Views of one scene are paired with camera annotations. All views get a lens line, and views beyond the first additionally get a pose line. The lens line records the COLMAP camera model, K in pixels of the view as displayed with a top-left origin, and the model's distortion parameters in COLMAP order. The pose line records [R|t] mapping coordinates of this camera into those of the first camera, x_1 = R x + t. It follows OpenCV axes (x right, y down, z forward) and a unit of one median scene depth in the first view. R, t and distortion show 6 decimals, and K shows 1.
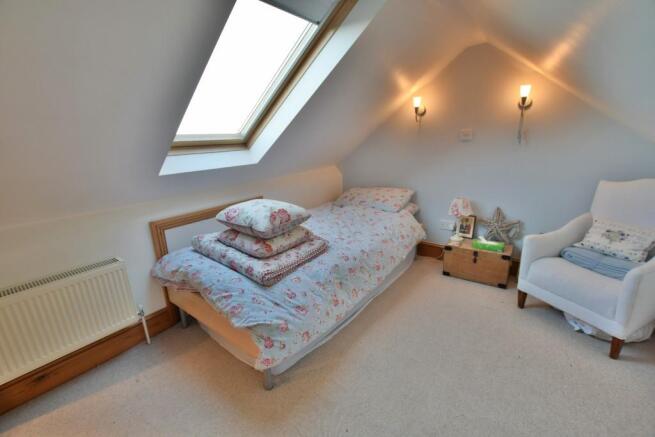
lens RADIAL K [[291.0, 0, 327.5], [0, 291.0, 218.5], [0, 0, 1]] dist [-0.022323, -0.000262]
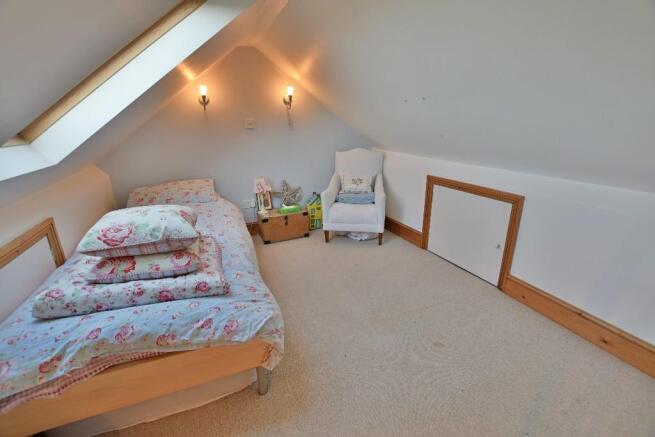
lens RADIAL K [[286.0, 0, 327.5], [0, 286.0, 218.5], [0, 0, 1]] dist [-0.019450, -0.000007]
pose [[0.507290, -0.256735, 0.822645, -0.524179], [0.237459, 0.959281, 0.152947, -0.029973], [-0.828414, 0.117757, 0.547597, 0.195326]]
